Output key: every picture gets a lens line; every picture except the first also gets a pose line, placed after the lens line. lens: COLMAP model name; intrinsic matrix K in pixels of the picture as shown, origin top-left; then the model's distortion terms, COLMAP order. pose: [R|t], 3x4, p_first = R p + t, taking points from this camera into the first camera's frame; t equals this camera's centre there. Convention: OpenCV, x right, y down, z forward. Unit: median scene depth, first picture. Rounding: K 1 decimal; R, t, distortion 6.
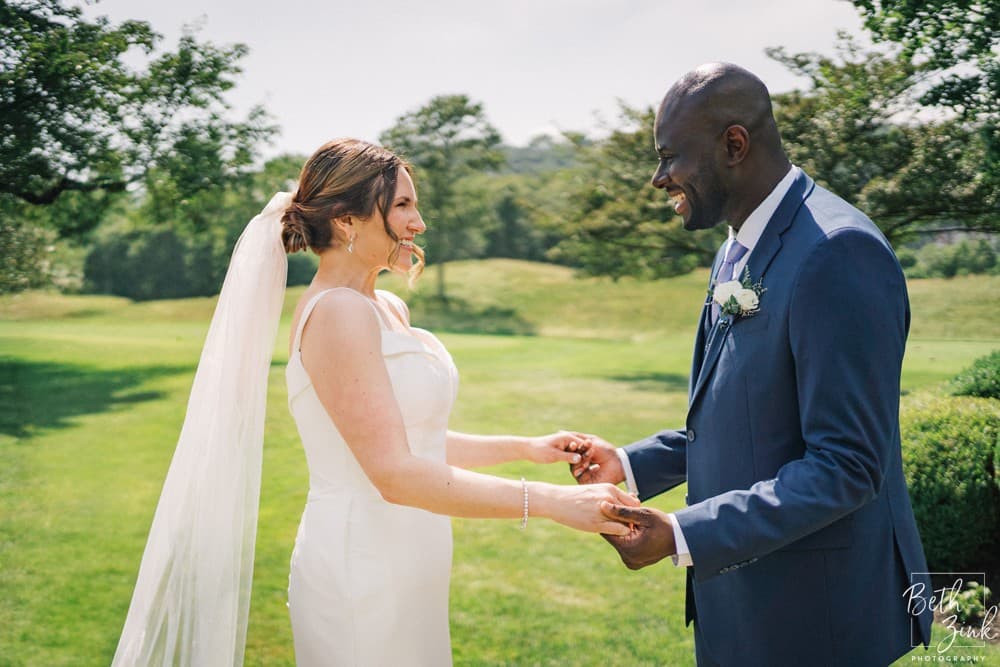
lens RADIAL K [[1161.3, 0, 497.2], [0, 1161.3, 348.2], [0, 0, 1]] dist [-0.010791, 0.035422]
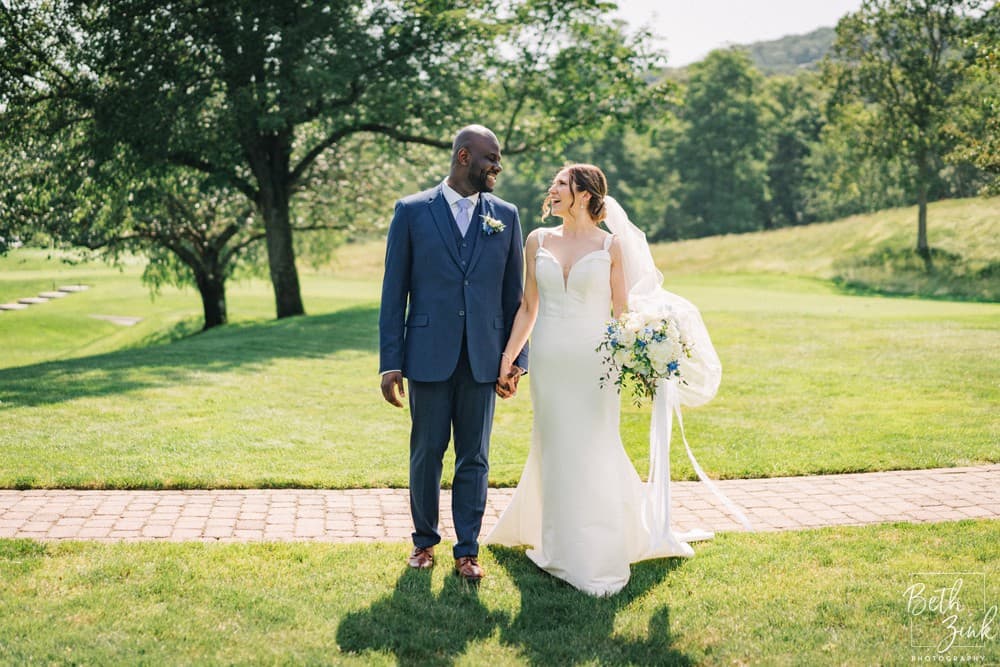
lens RADIAL K [[1800.7, 0, 500.0], [0, 1800.7, 333.5], [0, 0, 1]] dist [-0.014673, -0.090962]
pose [[0.953548, 0.014656, -0.300884, 0.113551], [-0.014662, 0.999890, 0.002240, 0.025599], [0.300883, 0.002275, 0.953658, -0.365672]]
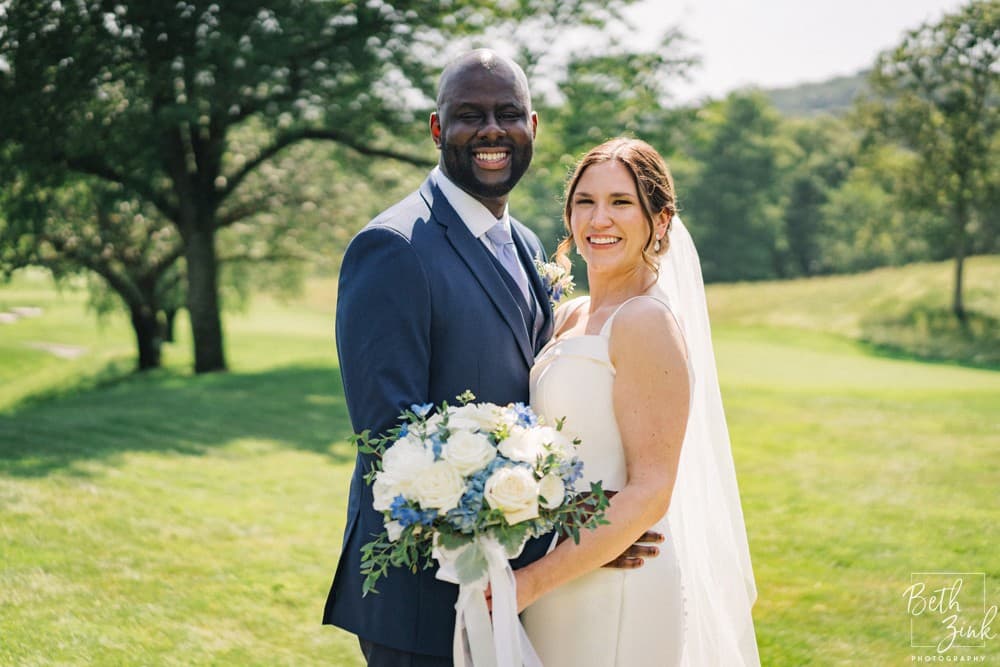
lens RADIAL K [[1800.7, 0, 500.0], [0, 1800.7, 333.5], [0, 0, 1]] dist [-0.014673, -0.090962]
pose [[0.952355, 0.050134, -0.300842, 0.033462], [-0.058123, 0.998153, -0.017656, 0.003997], [0.299402, 0.034301, 0.953510, -0.075100]]
